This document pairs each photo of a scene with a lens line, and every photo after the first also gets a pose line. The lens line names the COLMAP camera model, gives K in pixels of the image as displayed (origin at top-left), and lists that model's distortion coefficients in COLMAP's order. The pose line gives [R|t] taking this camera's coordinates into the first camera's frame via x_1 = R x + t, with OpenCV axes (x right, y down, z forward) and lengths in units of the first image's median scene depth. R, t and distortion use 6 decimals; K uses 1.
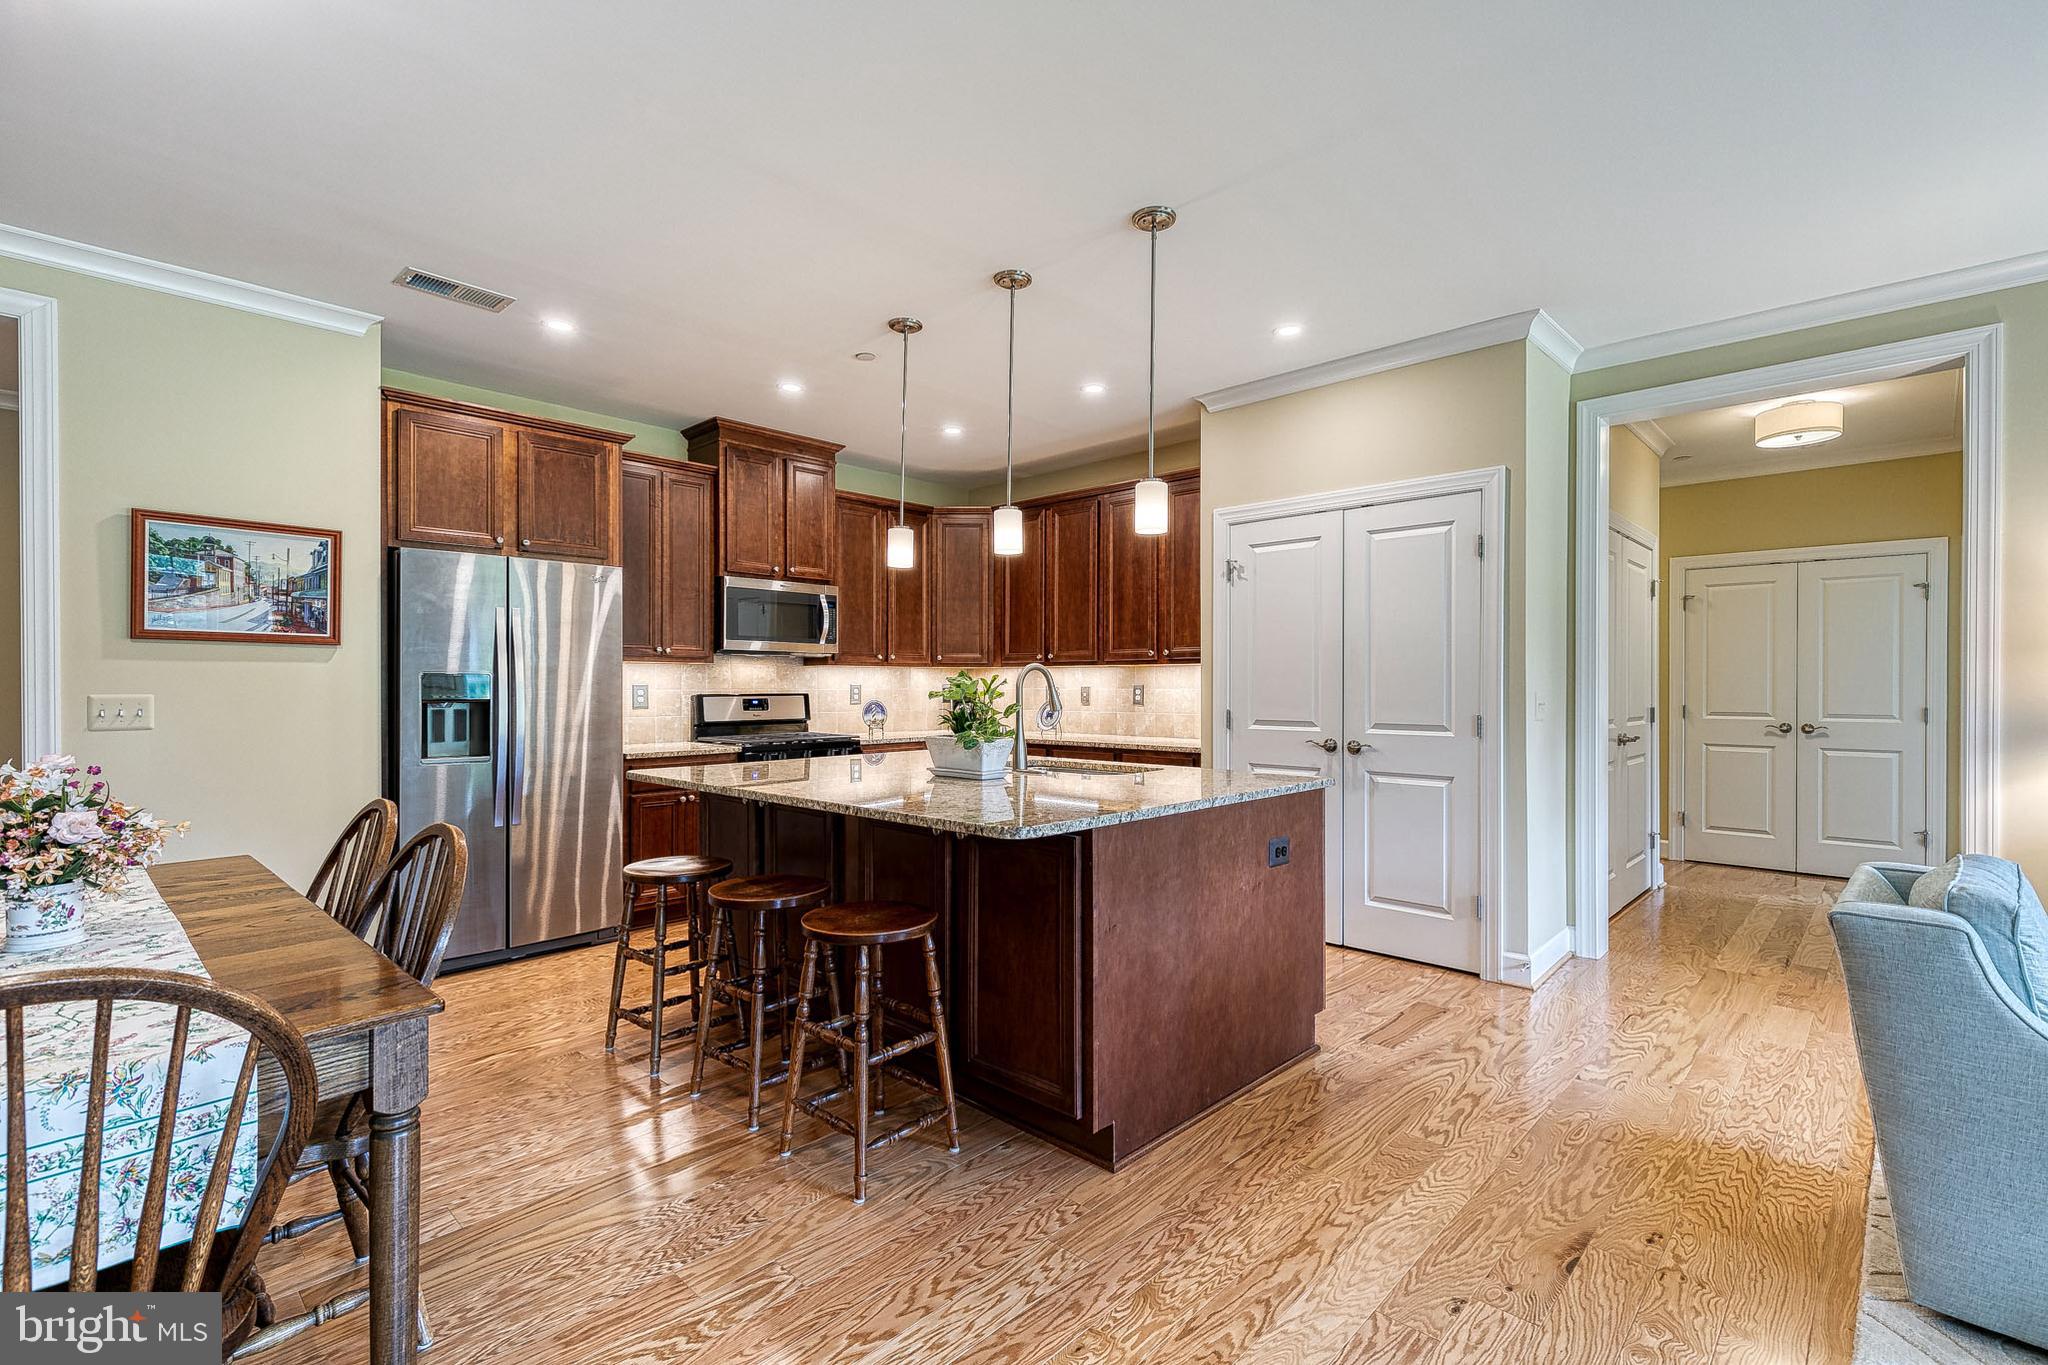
lens RADIAL K [[921.9, 0, 1042.7], [0, 921.9, 688.0], [0, 0, 1]] dist [0.012741, -0.004235]
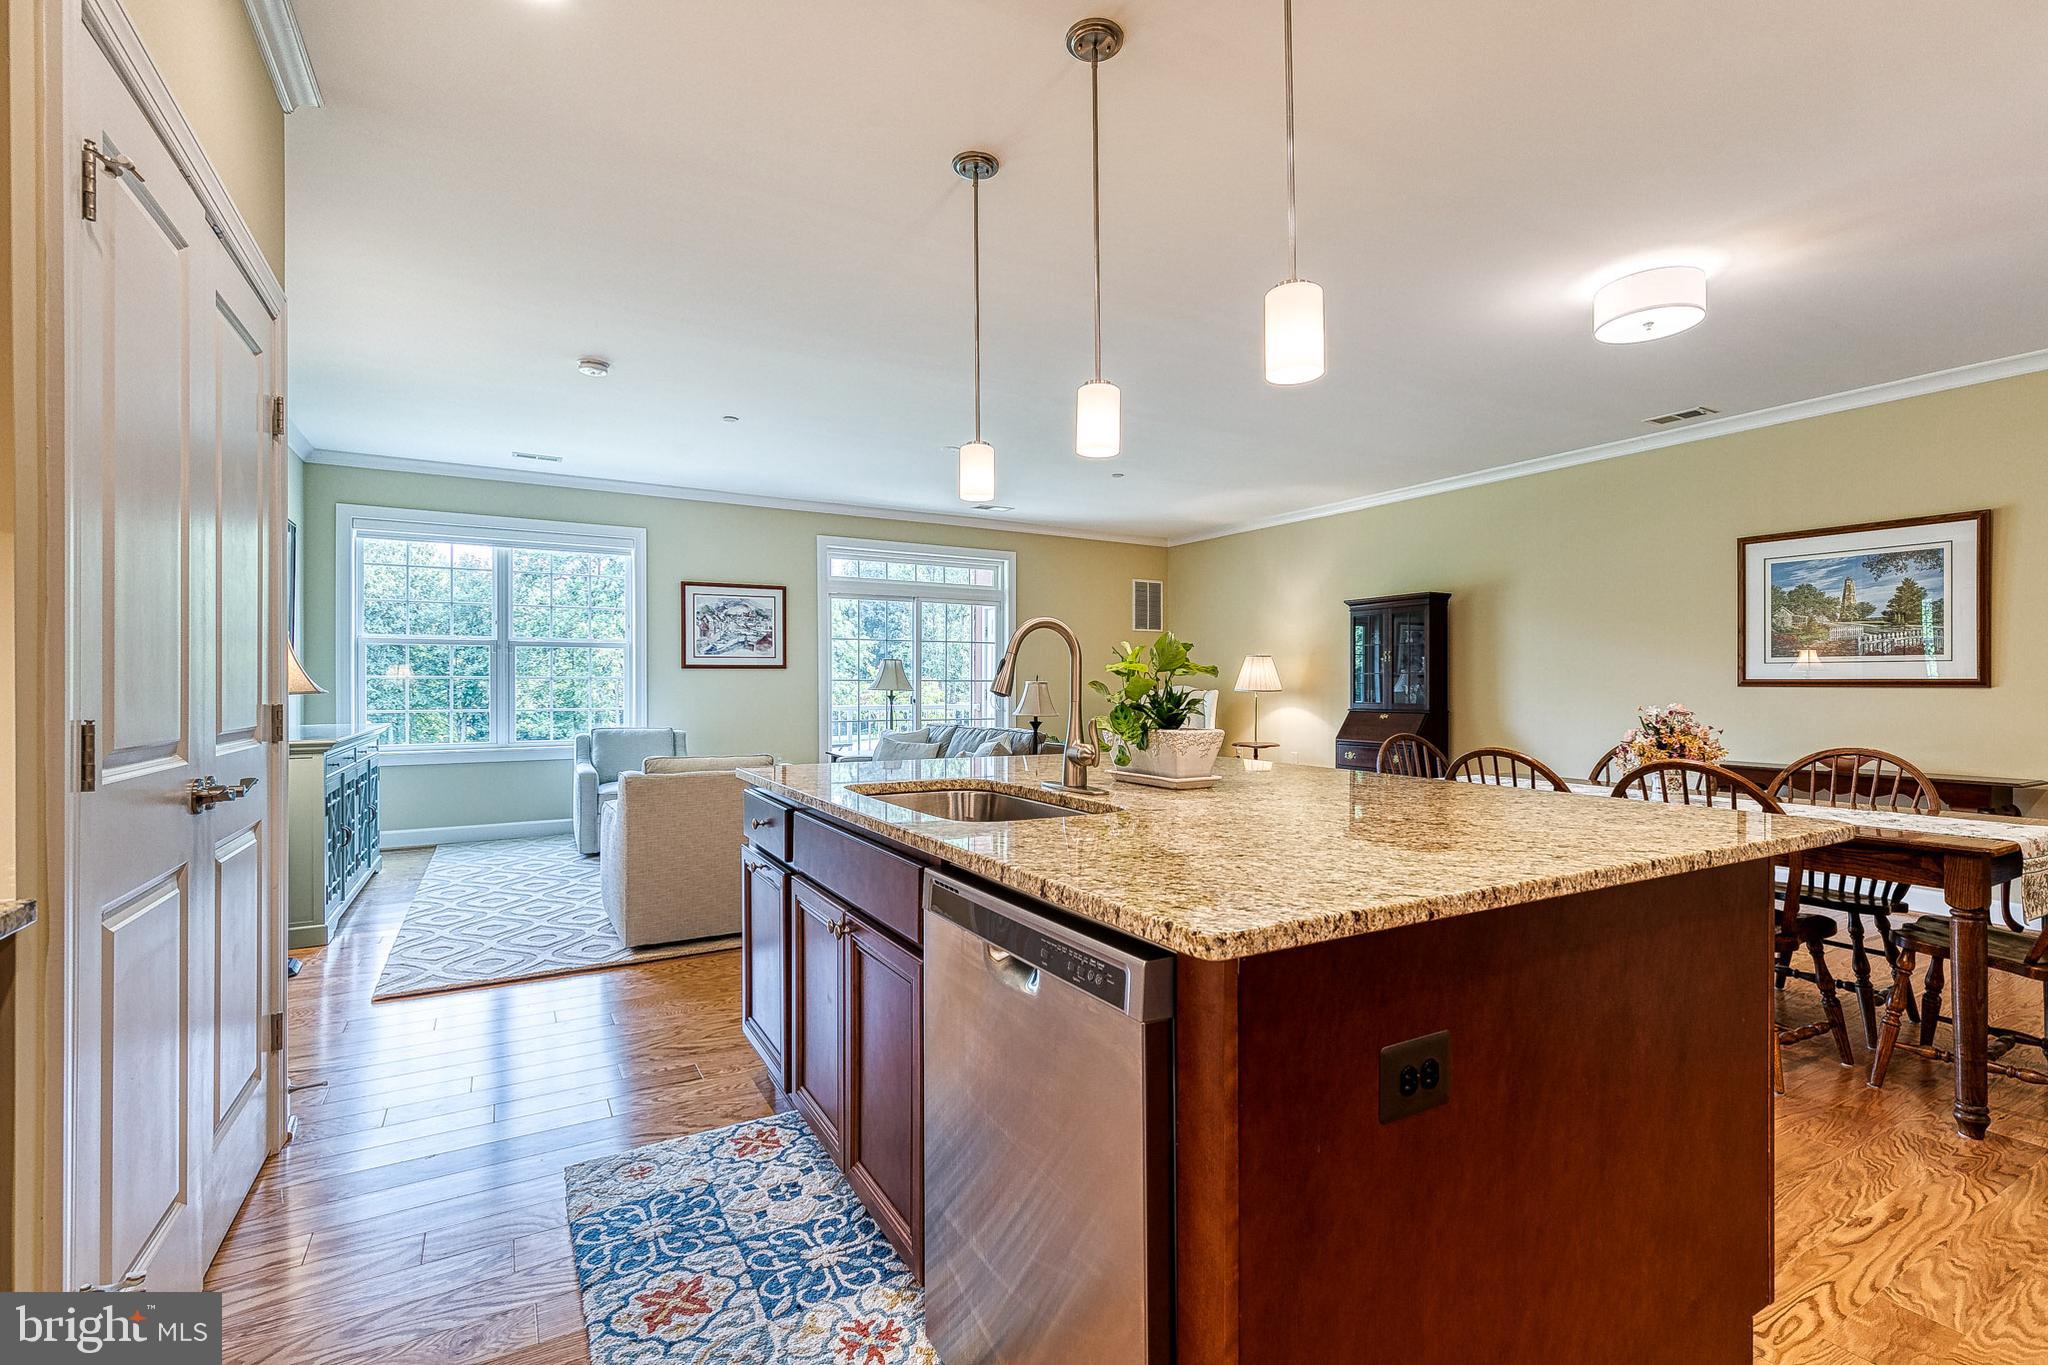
lens RADIAL K [[925.8, 0, 1047.1], [0, 925.8, 686.1], [0, 0, 1]] dist [0.007312, 0.000048]
pose [[-0.961403, -0.001897, 0.275139, -0.159117], [-0.000644, 0.999989, 0.004647, 0.012819], [-0.275145, 0.004291, -0.961393, 1.434371]]
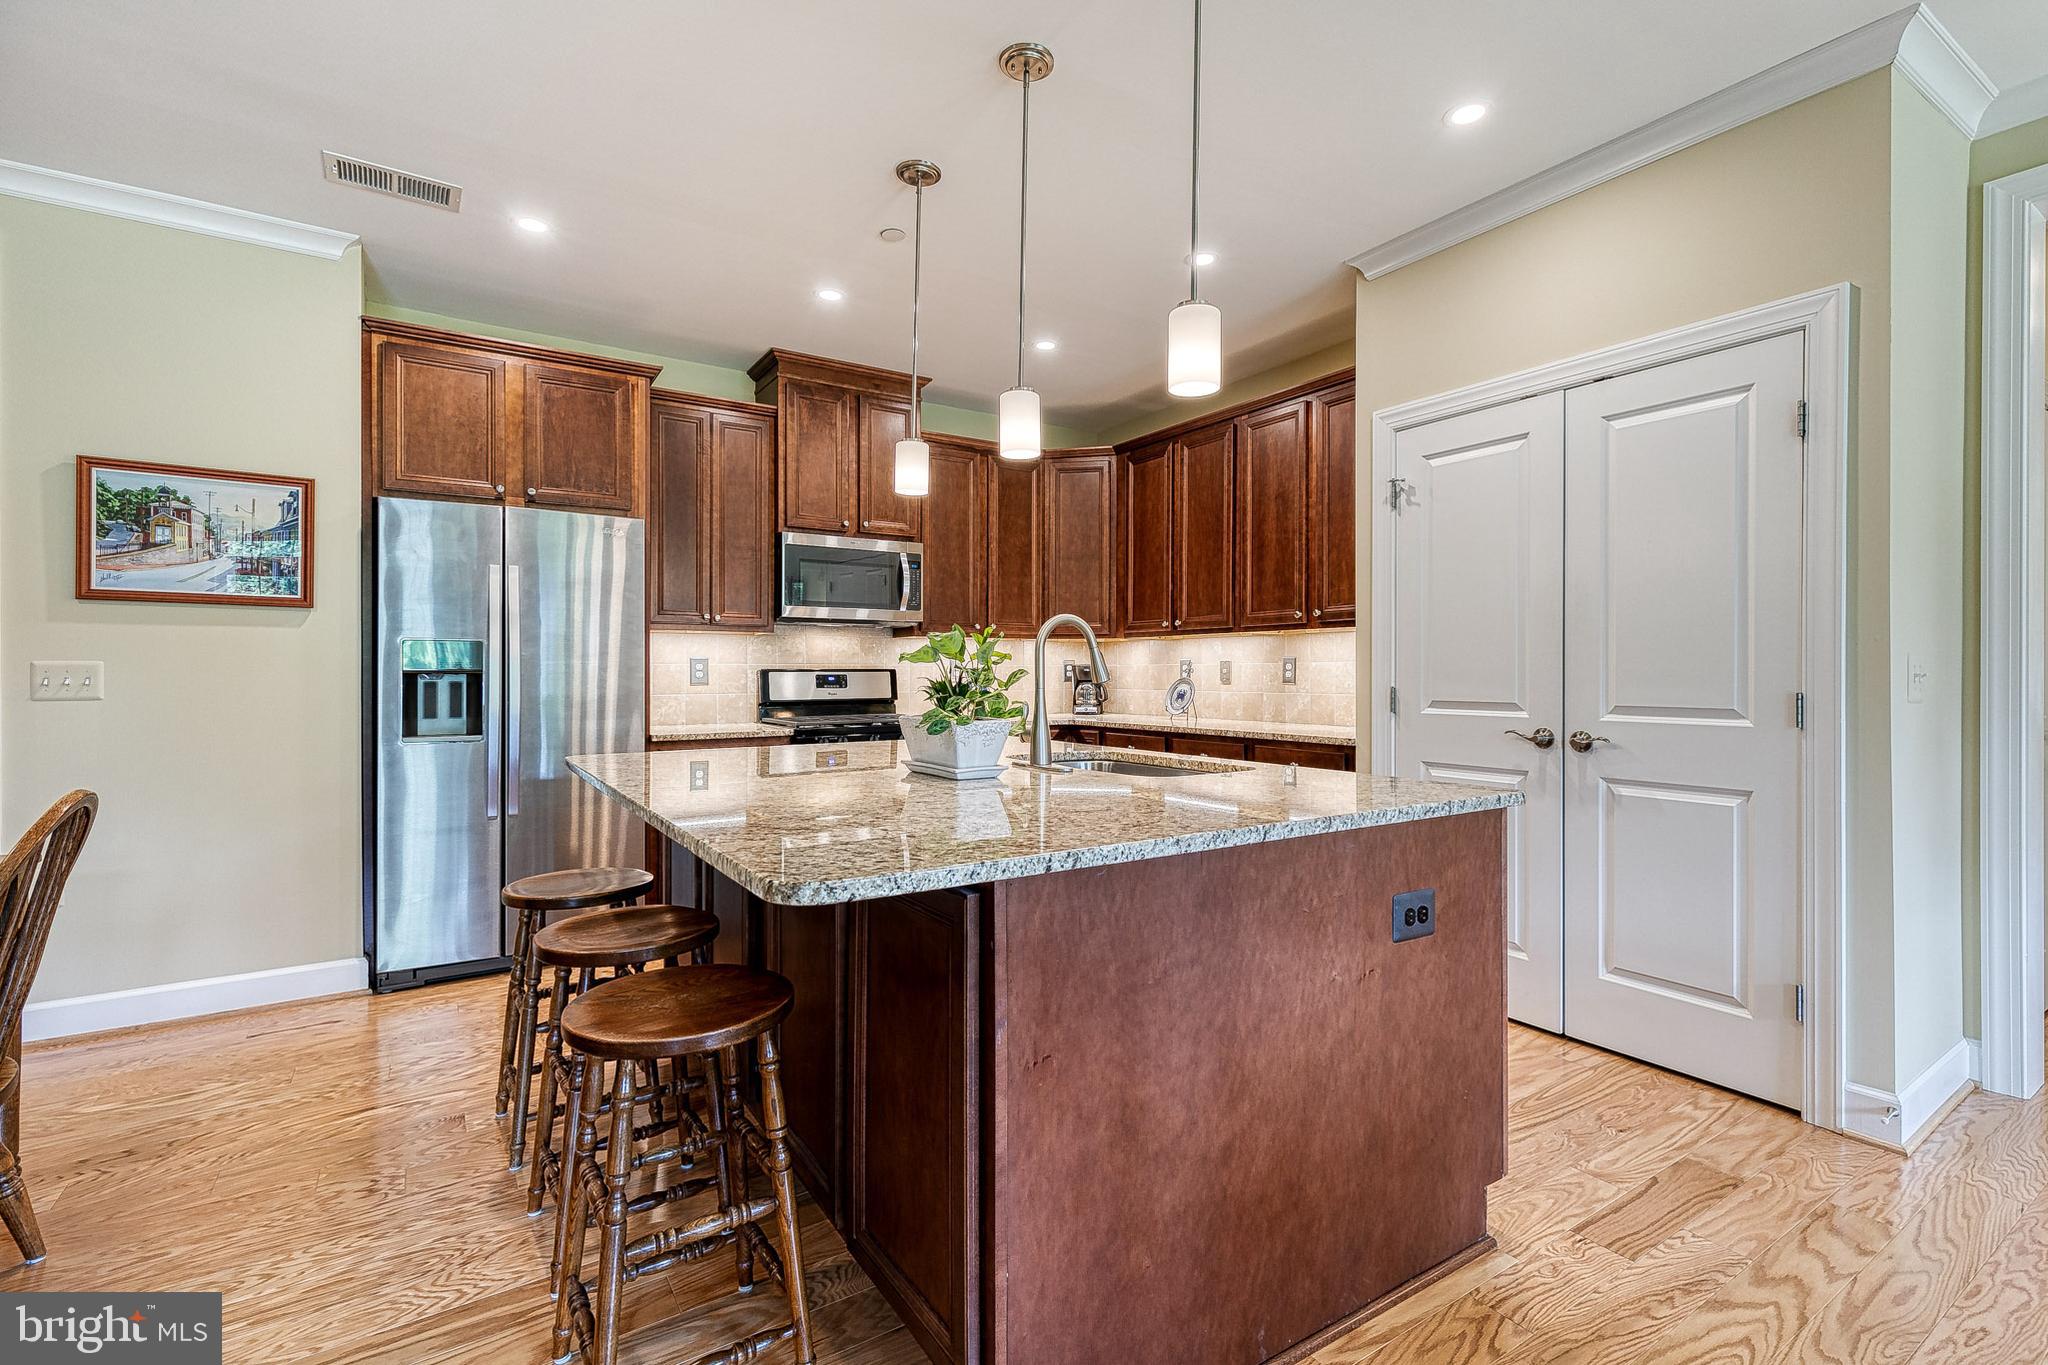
lens RADIAL K [[928.8, 0, 1043.6], [0, 928.8, 674.6], [0, 0, 1]] dist [0.009561, -0.001565]
pose [[0.973603, -0.000069, -0.228247, 0.122756], [-0.000101, 1.000000, -0.000731, 0.017706], [0.228247, 0.000735, 0.973603, 0.276793]]
